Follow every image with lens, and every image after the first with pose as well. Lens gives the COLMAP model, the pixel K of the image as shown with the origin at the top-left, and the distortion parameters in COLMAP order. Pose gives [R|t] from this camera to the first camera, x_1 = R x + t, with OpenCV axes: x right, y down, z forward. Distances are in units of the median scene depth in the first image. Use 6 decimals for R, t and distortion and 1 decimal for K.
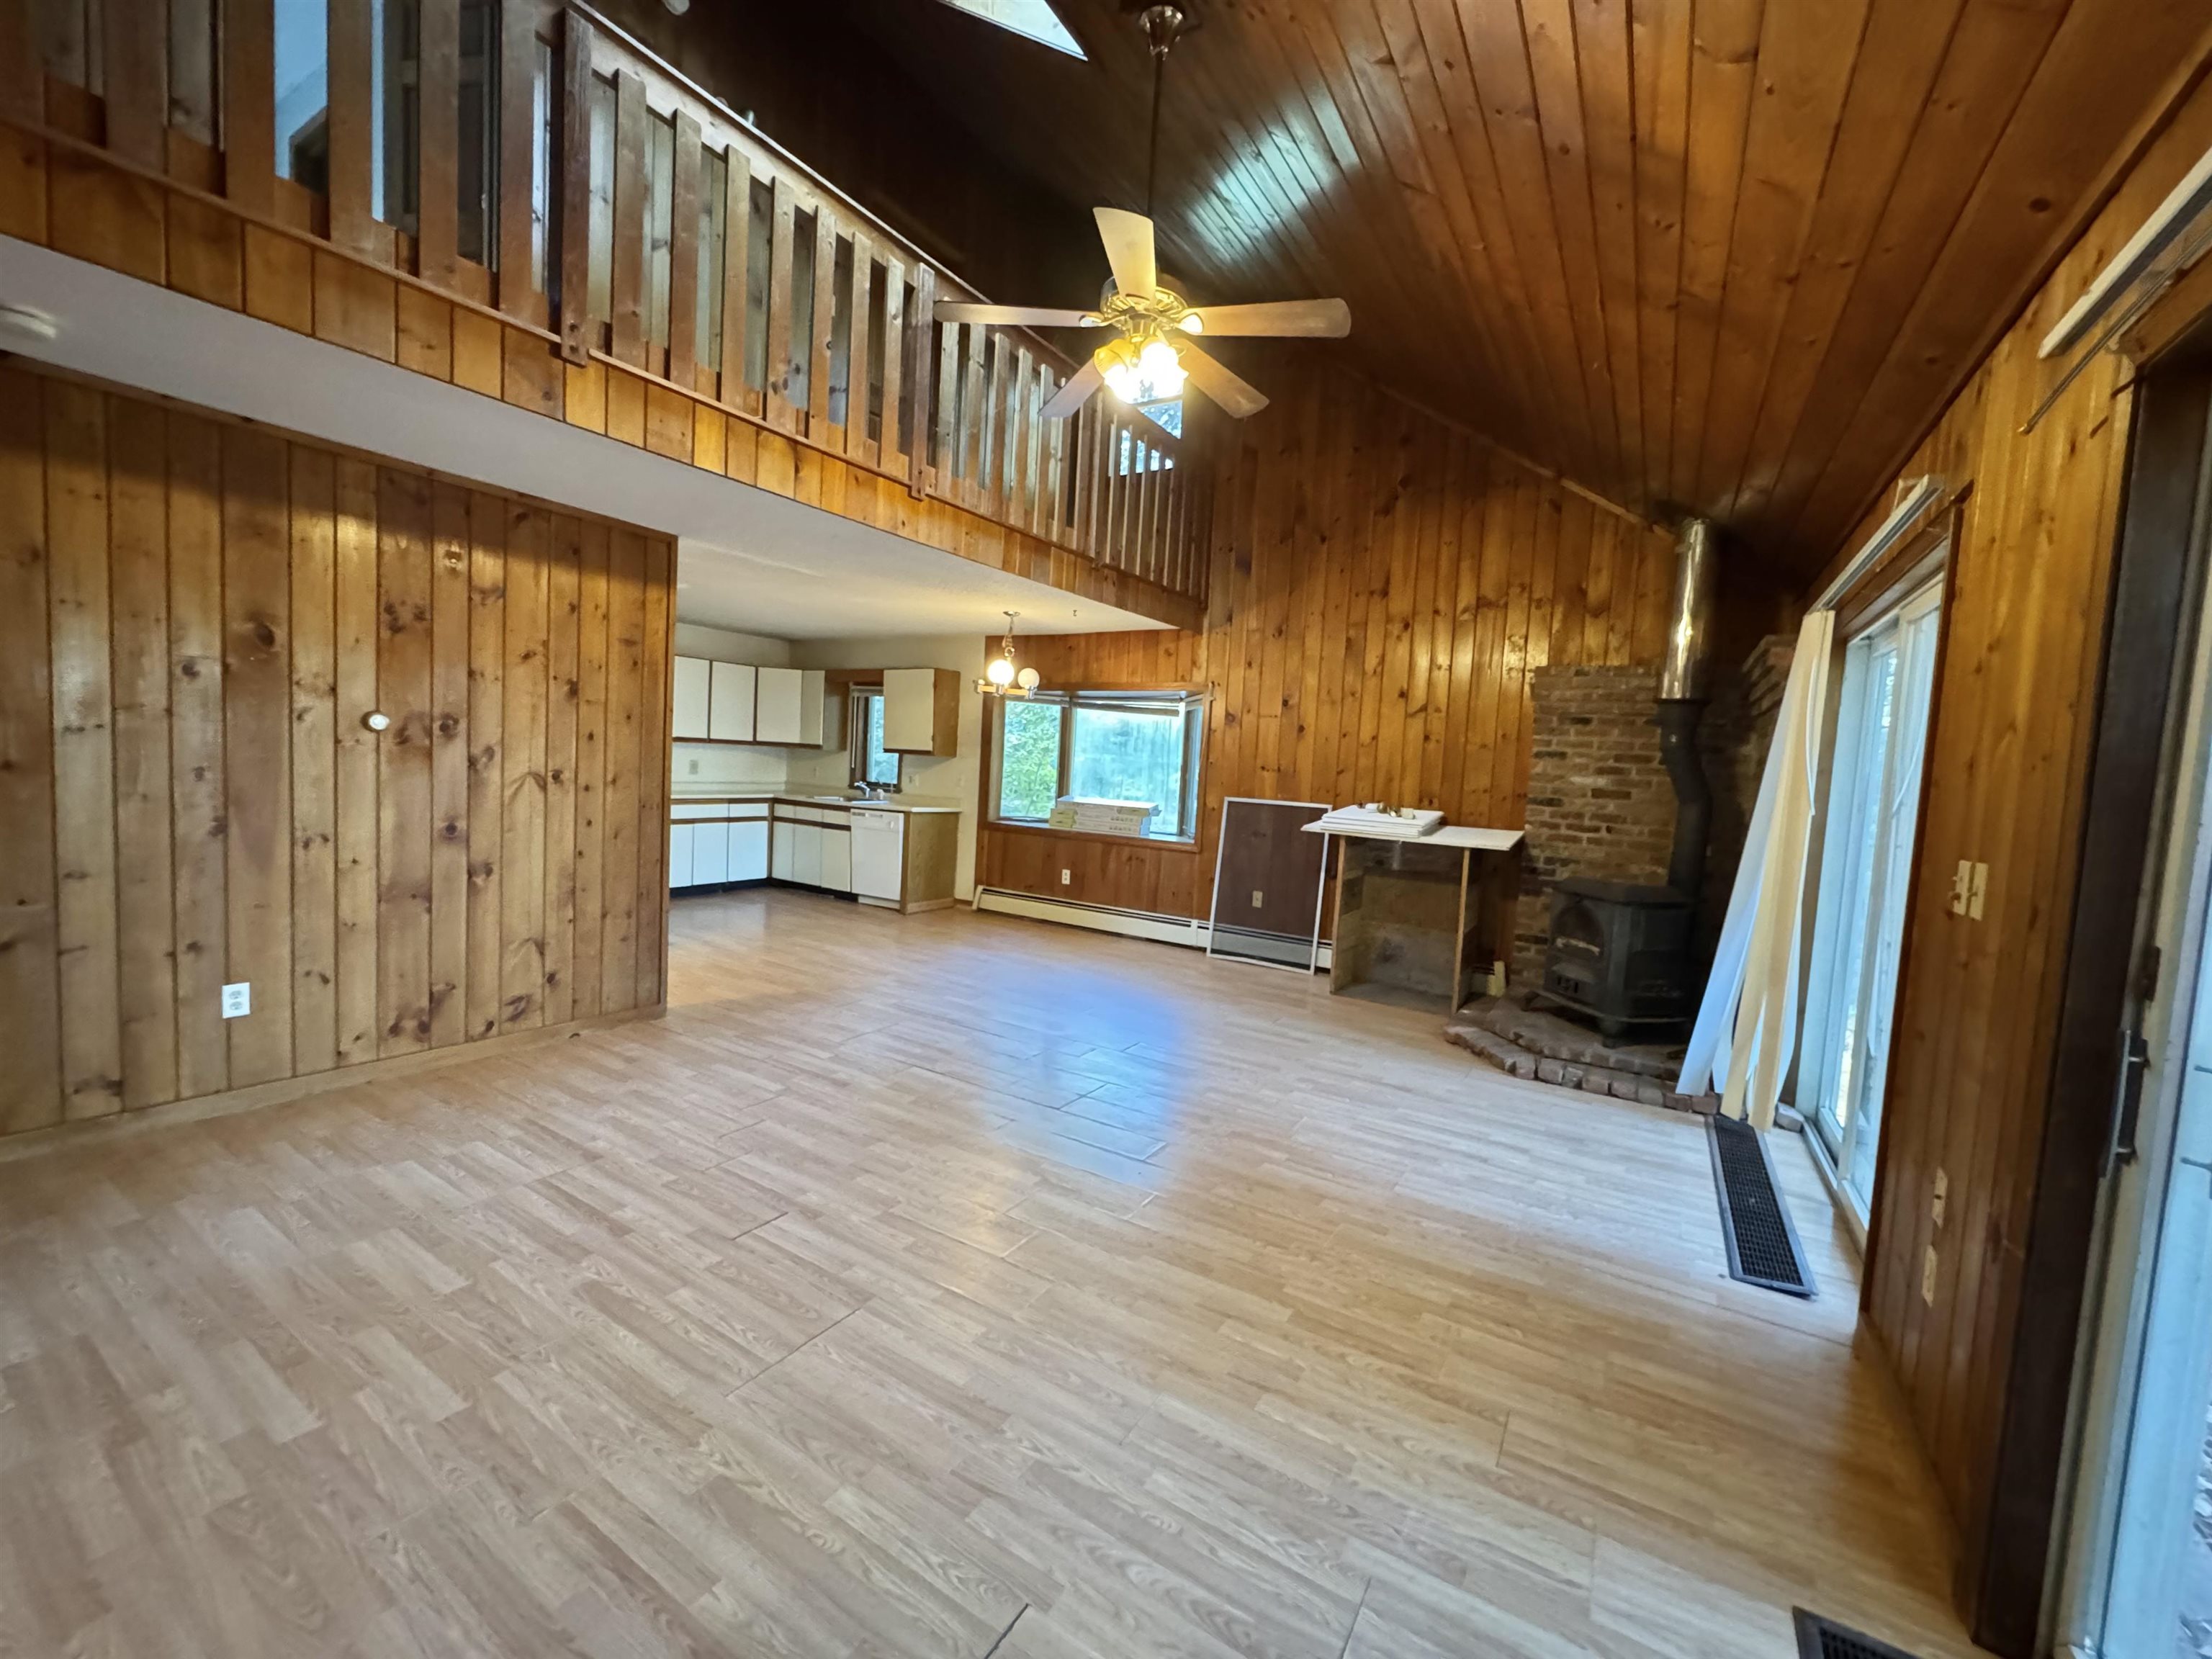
lens RADIAL K [[882.5, 0, 1104.8], [0, 882.5, 828.8], [0, 0, 1]] dist [-0.003133, 0.000268]
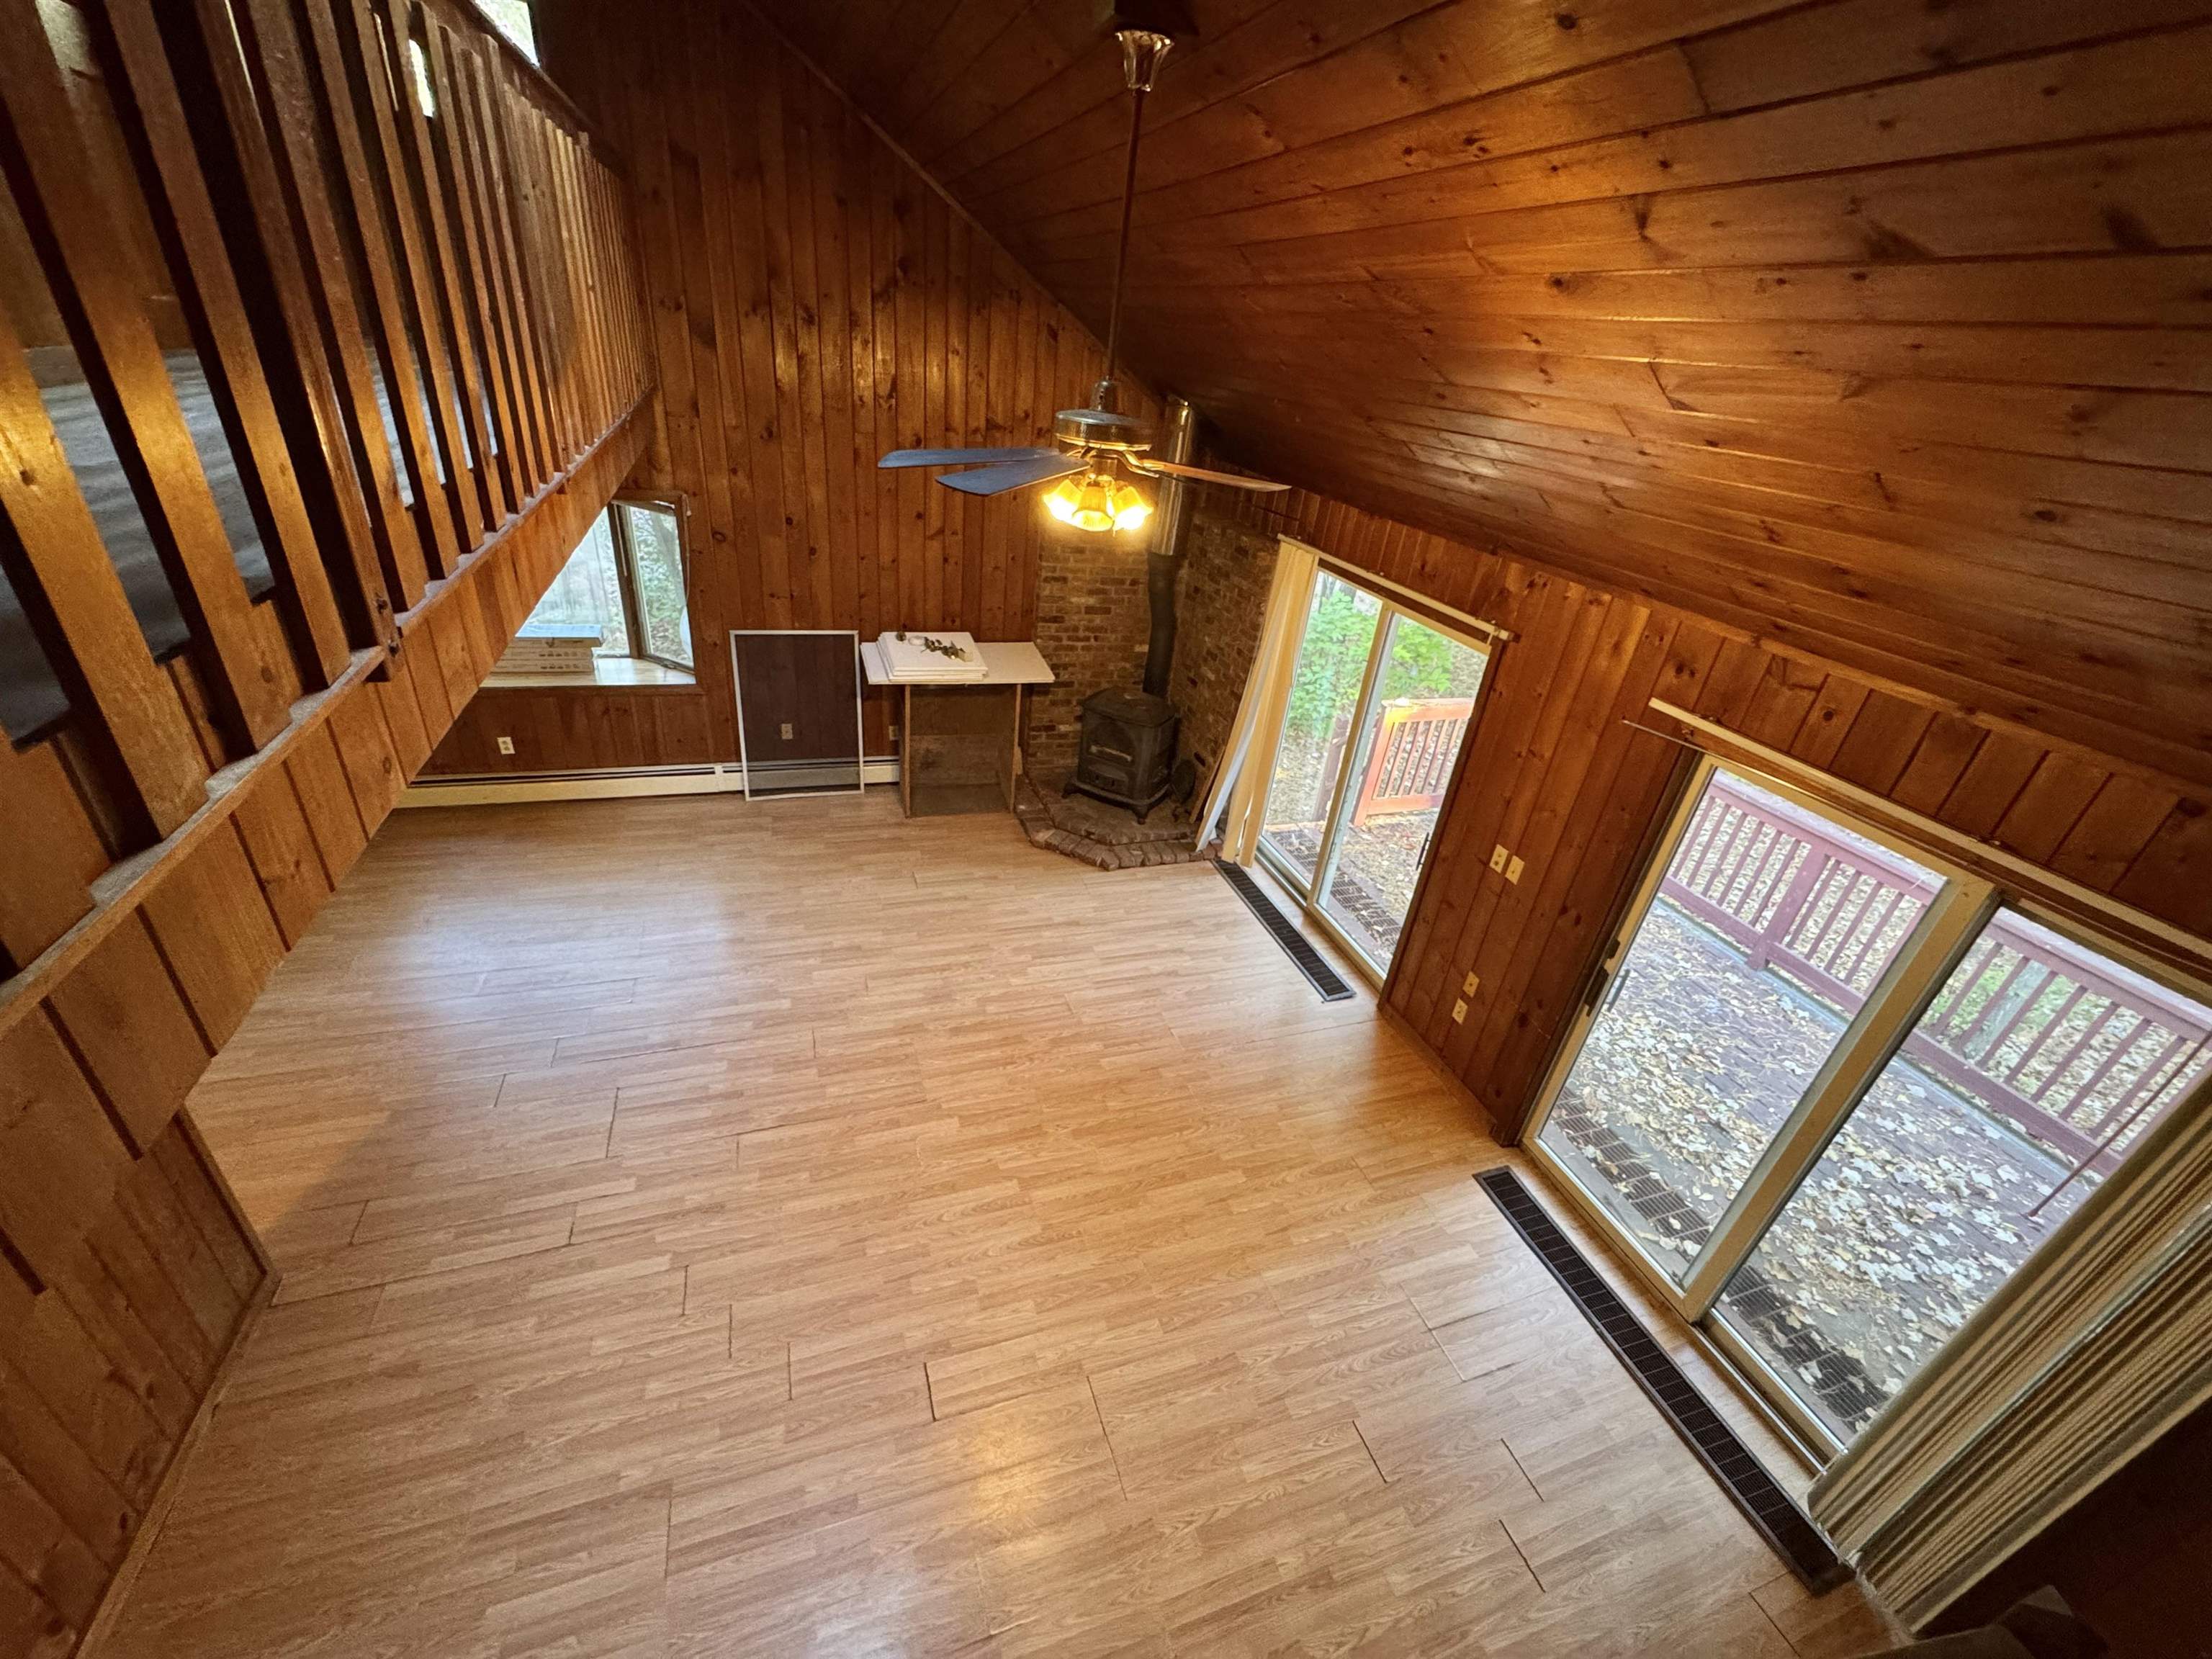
lens RADIAL K [[882.5, 0, 1108.2], [0, 882.5, 826.0], [0, 0, 1]] dist [-0.003133, 0.000268]
pose [[0.626053, -0.364839, 0.689166, -0.469826], [-0.014137, 0.878339, 0.477829, -0.449069], [-0.779653, -0.308889, 0.544729, 0.267241]]
